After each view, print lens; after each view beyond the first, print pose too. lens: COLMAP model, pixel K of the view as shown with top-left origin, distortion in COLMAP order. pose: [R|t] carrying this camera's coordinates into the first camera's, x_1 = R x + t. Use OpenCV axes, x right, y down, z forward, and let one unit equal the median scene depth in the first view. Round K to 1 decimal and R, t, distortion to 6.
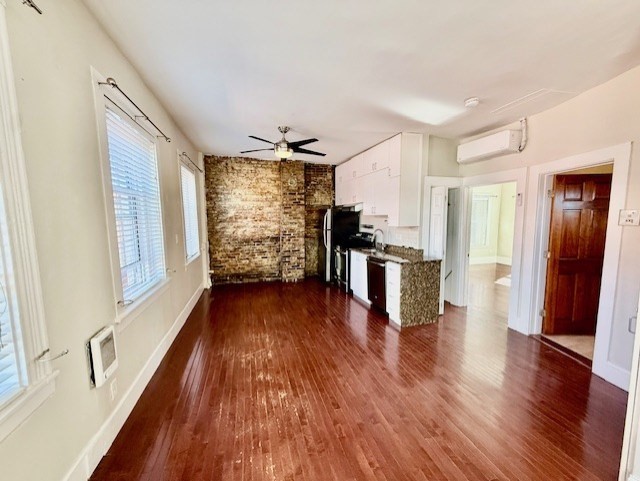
lens RADIAL K [[255.2, 0, 317.5], [0, 255.2, 237.8], [0, 0, 1]] dist [-0.001498, -0.000047]
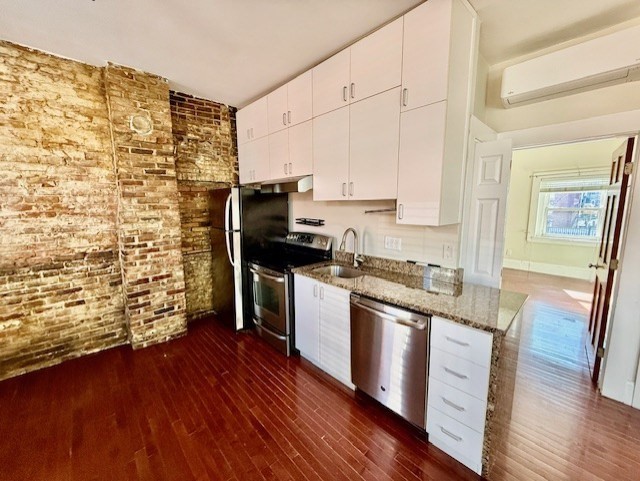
lens RADIAL K [[255.2, 0, 320.9], [0, 255.2, 240.9], [0, 0, 1]] dist [-0.001498, -0.000047]
pose [[0.890364, -0.064717, 0.450625, -0.036248], [0.040633, 0.997191, 0.062928, -0.037621], [-0.453432, -0.037718, 0.890493, 0.506388]]
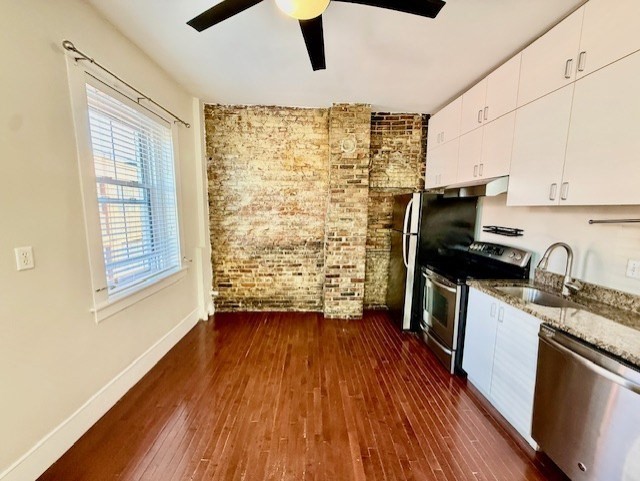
lens RADIAL K [[255.2, 0, 317.8], [0, 255.2, 241.1], [0, 0, 1]] dist [-0.001498, -0.000047]
pose [[0.968787, 0.047551, -0.243291, -0.018416], [-0.037916, 0.998306, 0.044136, -0.034293], [0.244977, -0.033534, 0.968949, 0.474012]]
